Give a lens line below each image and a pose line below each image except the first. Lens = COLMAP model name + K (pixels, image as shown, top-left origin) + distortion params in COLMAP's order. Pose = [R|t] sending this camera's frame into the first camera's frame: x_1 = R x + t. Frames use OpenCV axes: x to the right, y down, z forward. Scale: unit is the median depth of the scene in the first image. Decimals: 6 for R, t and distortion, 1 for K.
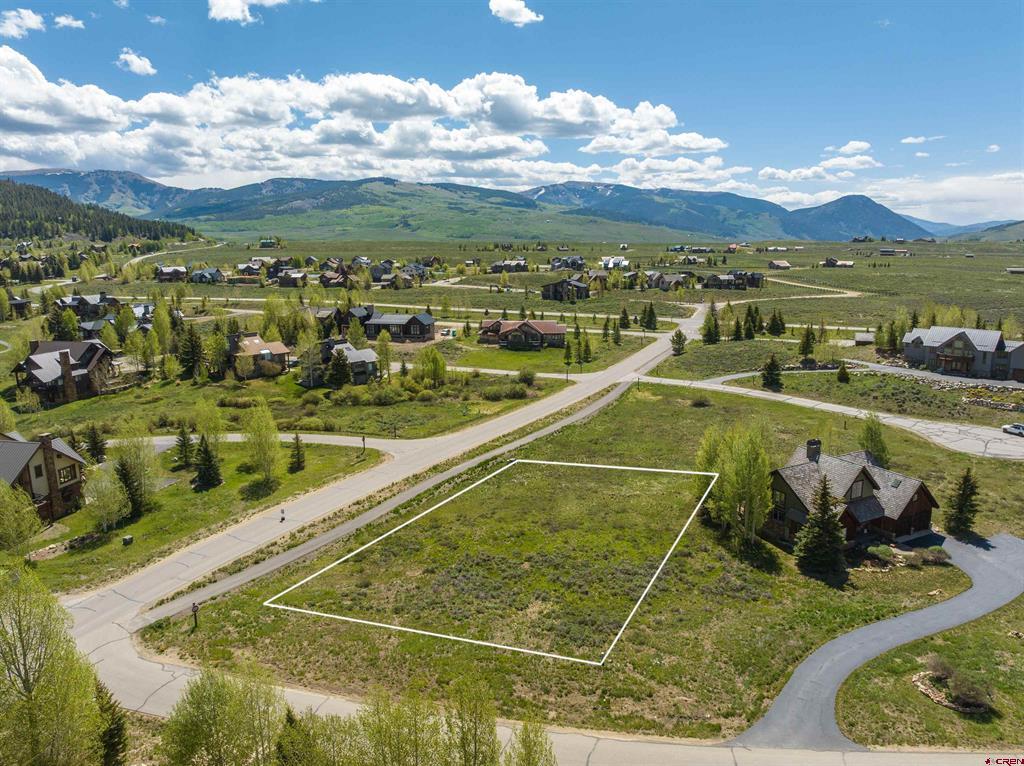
lens RADIAL K [[720.2, 0, 515.6], [0, 720.2, 381.4], [0, 0, 1]] dist [-0.034707, -0.008373]
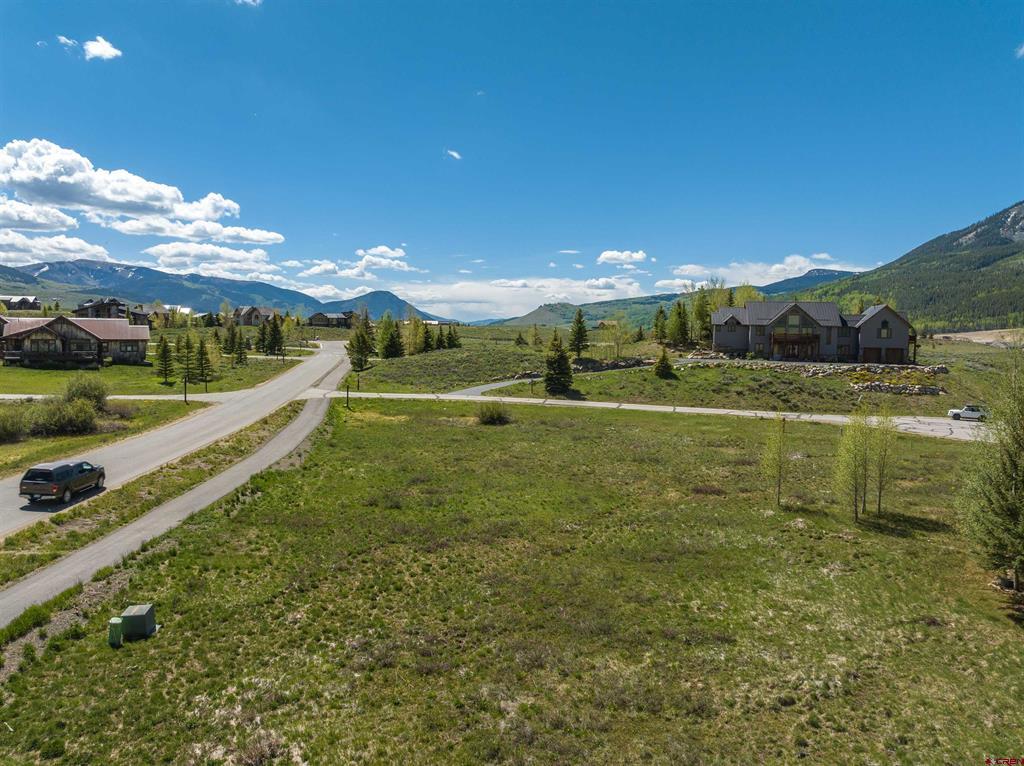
lens RADIAL K [[726.5, 0, 518.1], [0, 726.5, 384.6], [0, 0, 1]] dist [-0.071891, 0.055776]
pose [[0.812661, -0.016878, 0.582492, -0.024148], [0.086047, 0.992099, -0.091303, 0.051629], [-0.576349, 0.124320, 0.807692, 0.548264]]
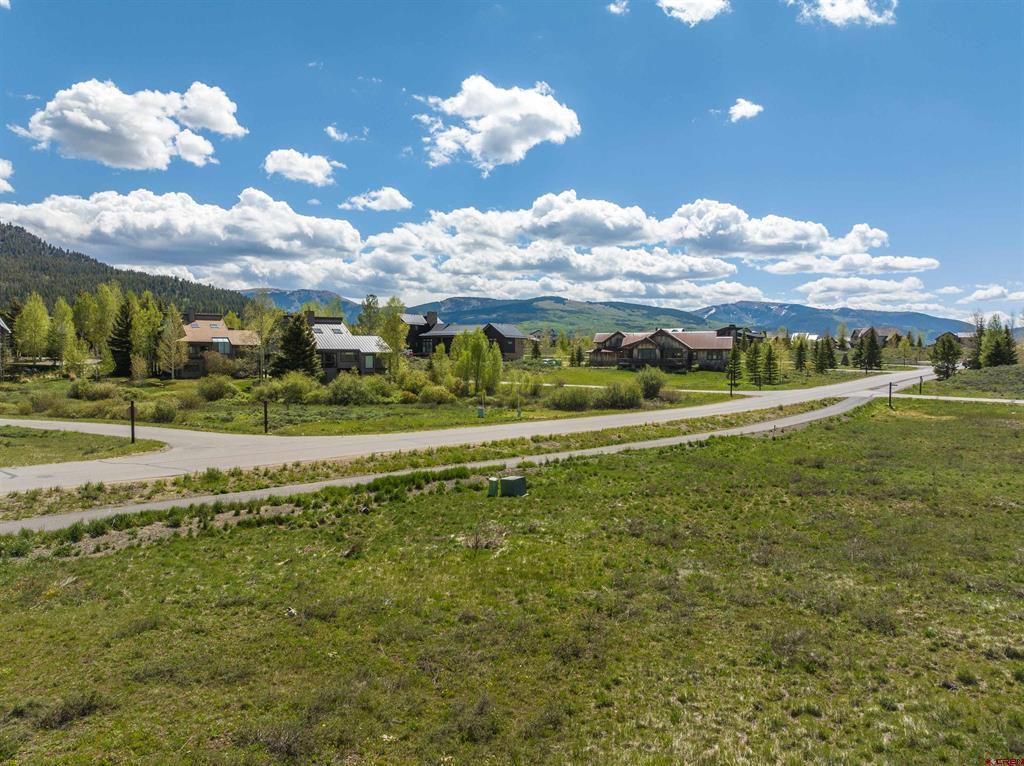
lens RADIAL K [[721.1, 0, 515.8], [0, 721.1, 379.4], [0, 0, 1]] dist [-0.035142, -0.000637]
pose [[0.973531, 0.019843, -0.227691, 0.042655], [-0.057205, 0.985670, -0.158689, 0.082469], [0.221279, 0.167513, 0.960716, 0.523027]]
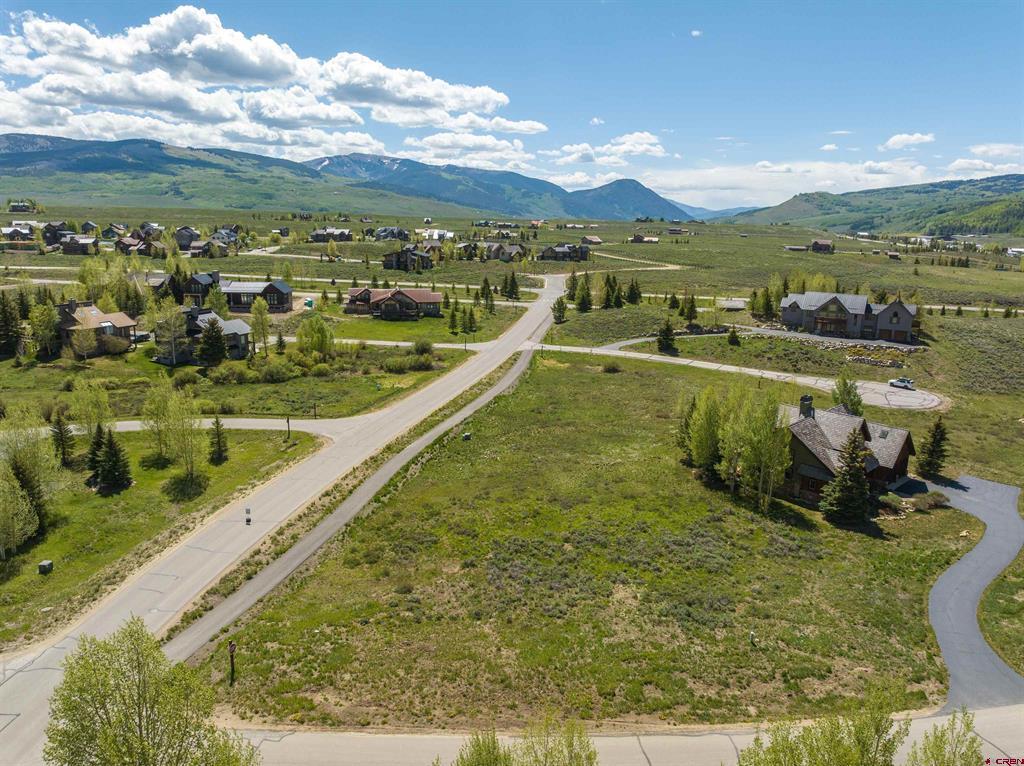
lens RADIAL K [[721.1, 0, 515.8], [0, 721.1, 379.4], [0, 0, 1]] dist [-0.035142, -0.000637]
pose [[0.958453, -0.033932, 0.283226, -0.144883], [0.025538, 0.999120, 0.033280, 0.007697], [-0.284106, -0.024664, 0.958476, 0.080208]]
